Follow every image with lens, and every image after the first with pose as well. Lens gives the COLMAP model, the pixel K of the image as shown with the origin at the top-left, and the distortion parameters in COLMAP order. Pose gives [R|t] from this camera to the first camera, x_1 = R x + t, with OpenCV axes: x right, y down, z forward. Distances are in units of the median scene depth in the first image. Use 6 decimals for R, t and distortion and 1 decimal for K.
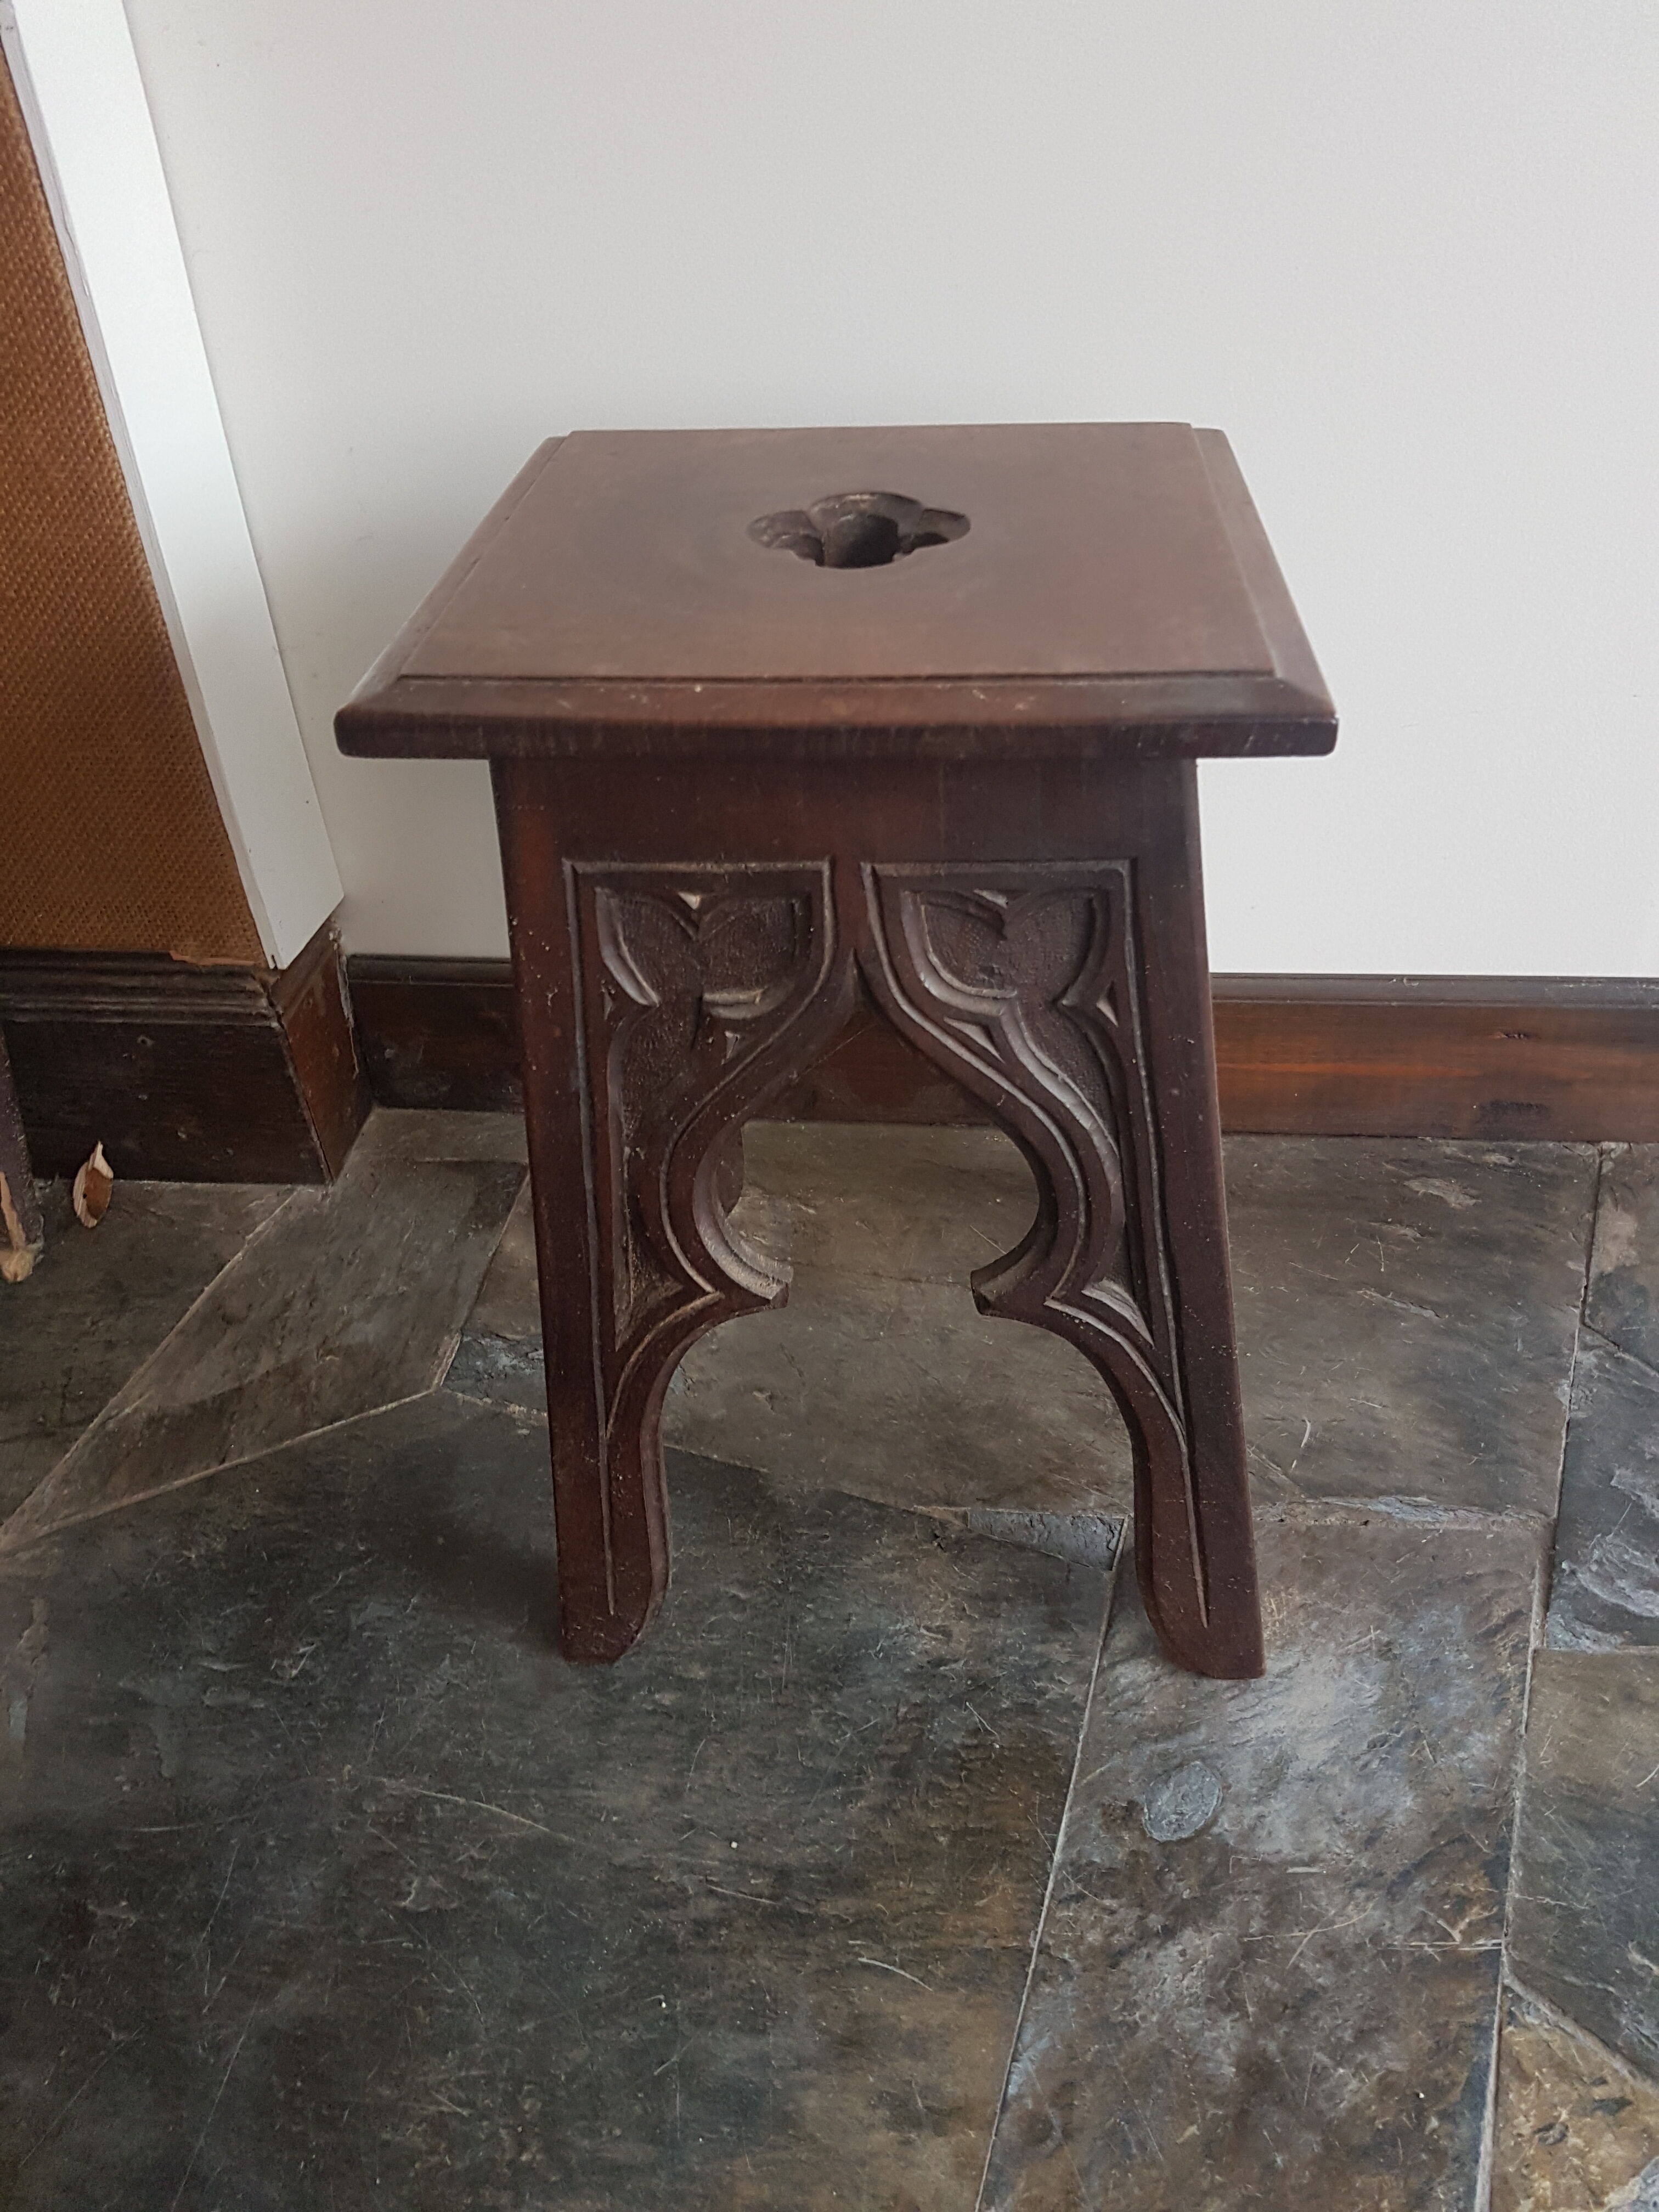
lens RADIAL K [[1746.9, 0, 845.2], [0, 1746.9, 1069.2], [0, 0, 1]] dist [0.043775, -0.094157]
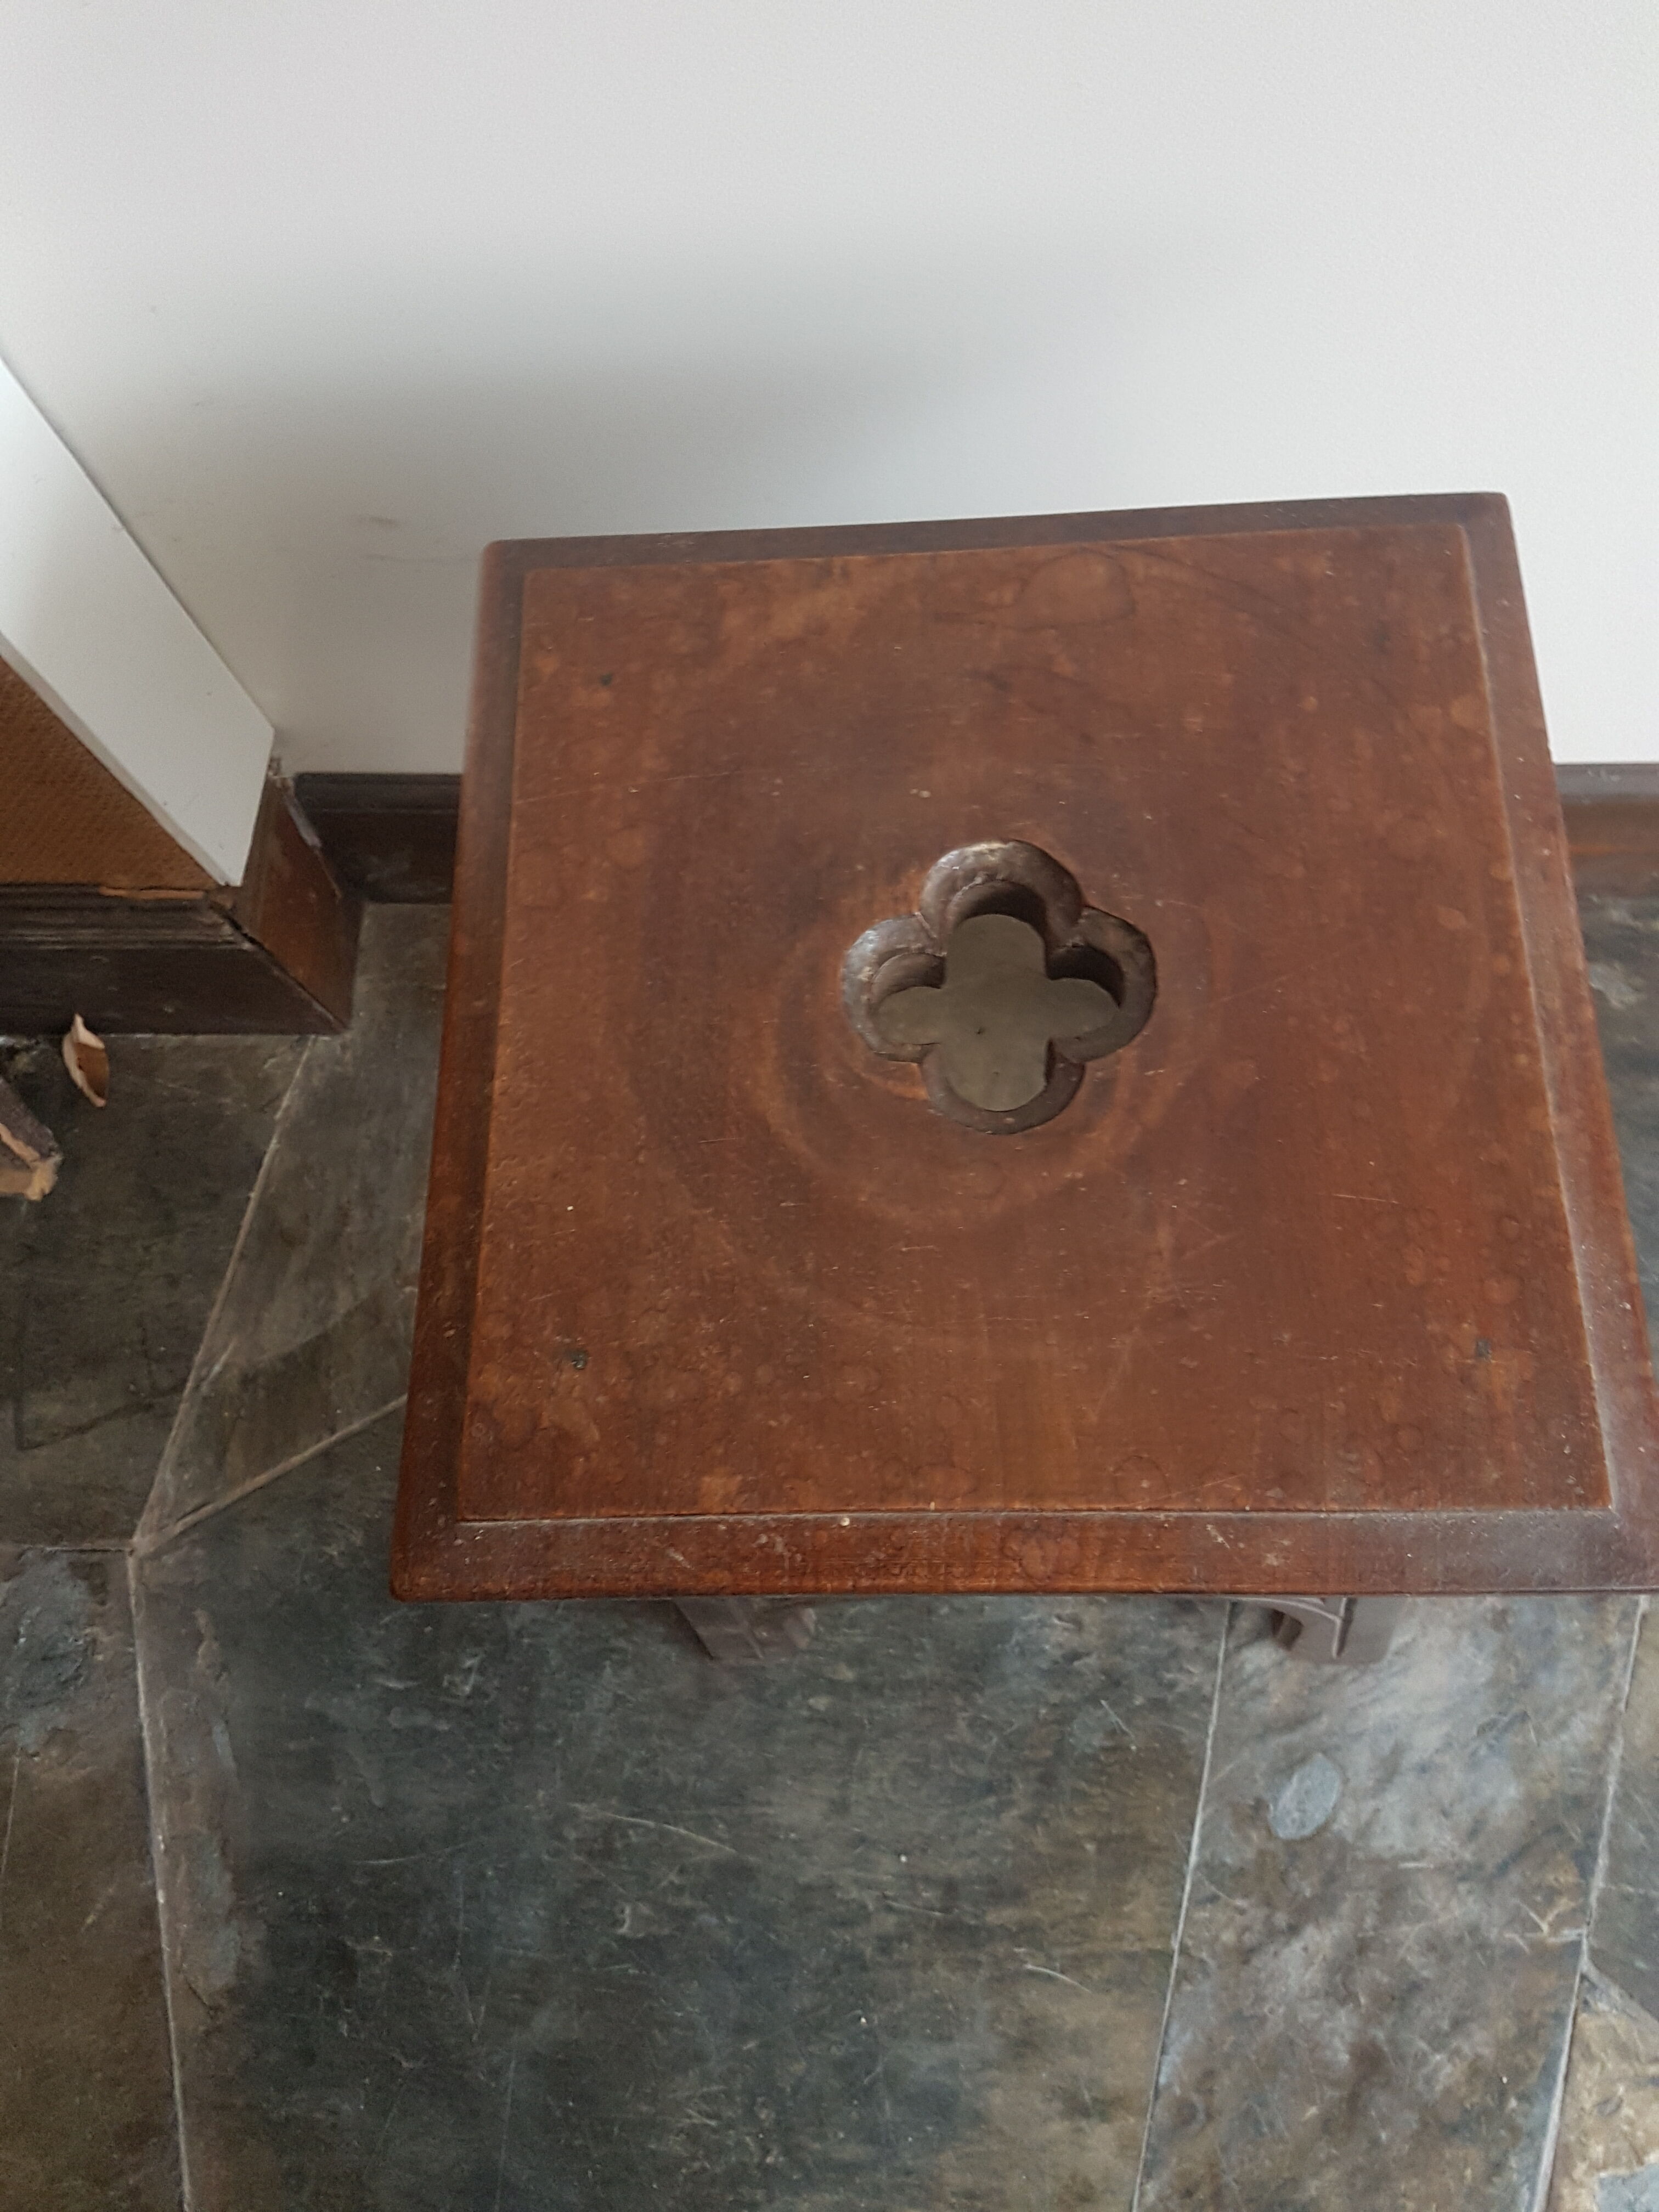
lens RADIAL K [[1746.9, 0, 844.5], [0, 1746.9, 1120.0], [0, 0, 1]] dist [0.043775, -0.094157]
pose [[0.996491, -0.081548, -0.018845, -0.039941], [0.077596, 0.815745, 0.573183, -0.575235], [-0.031370, -0.572634, 0.819211, 0.343232]]
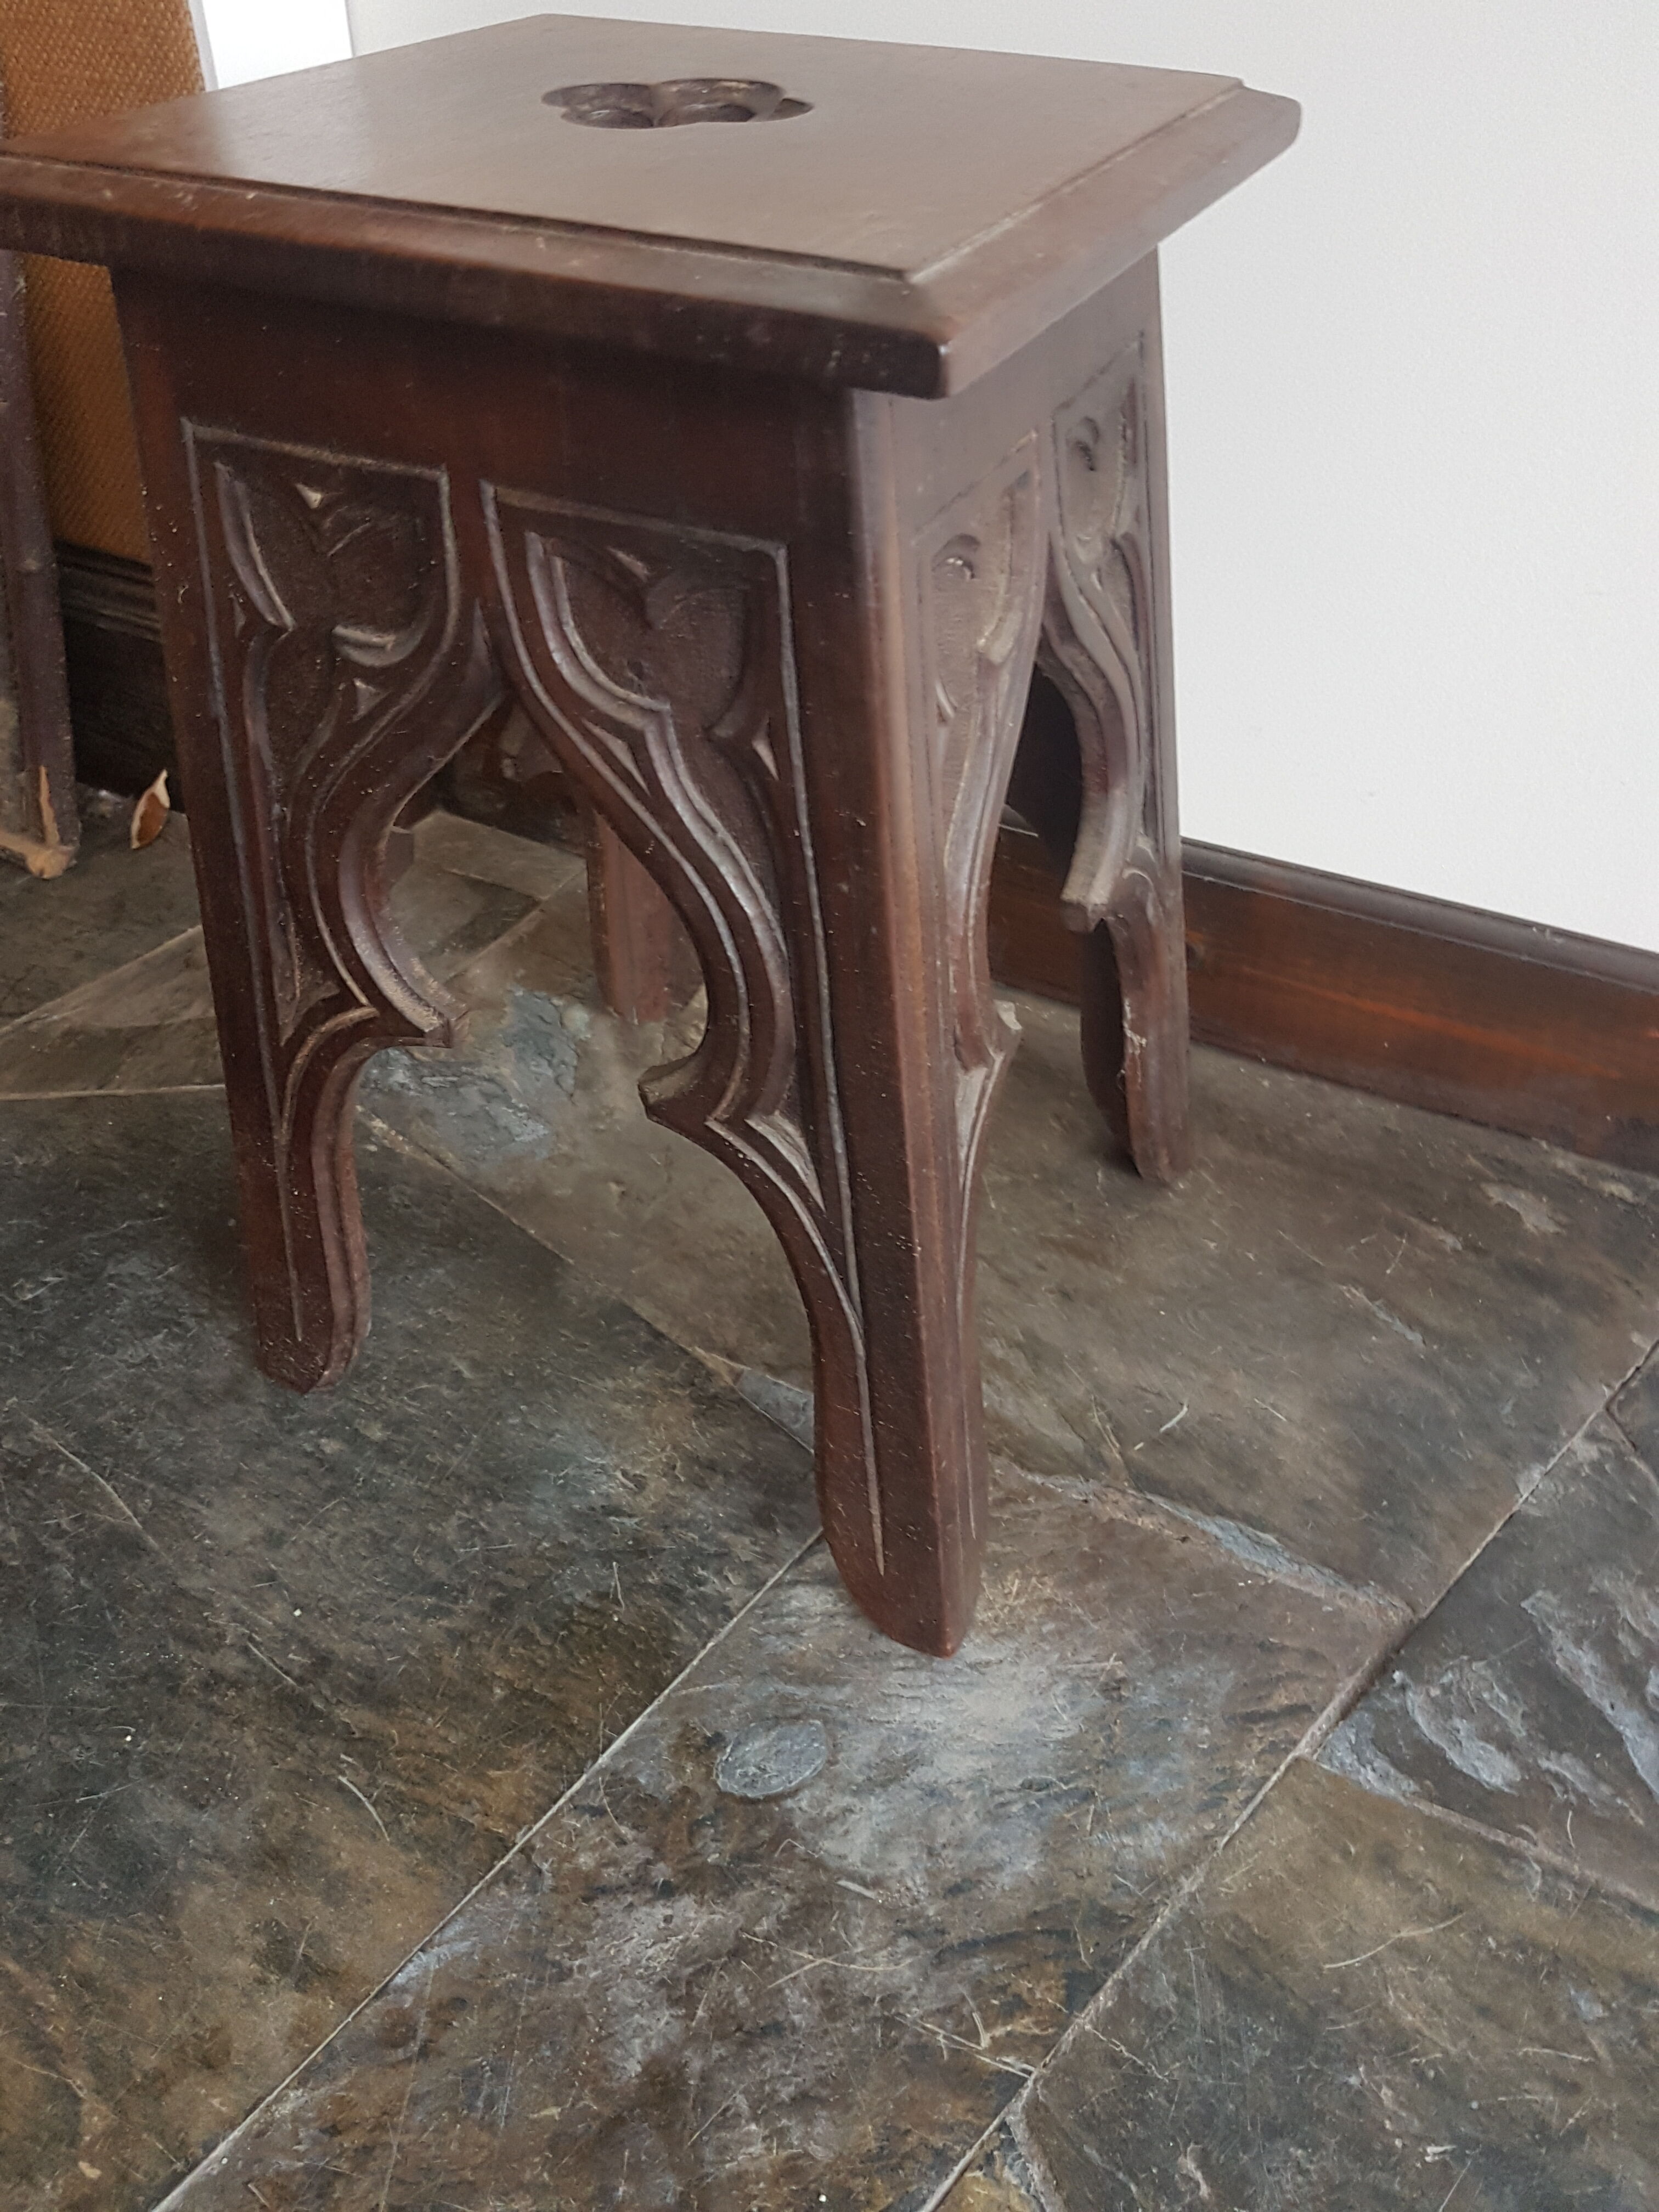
lens RADIAL K [[1746.9, 0, 813.7], [0, 1746.9, 1058.6], [0, 0, 1]] dist [0.043775, -0.094157]
pose [[0.923775, 0.270713, -0.270840, 0.339024], [-0.253660, 0.962437, 0.096809, 0.013845], [0.286874, -0.020728, 0.957744, 0.214603]]
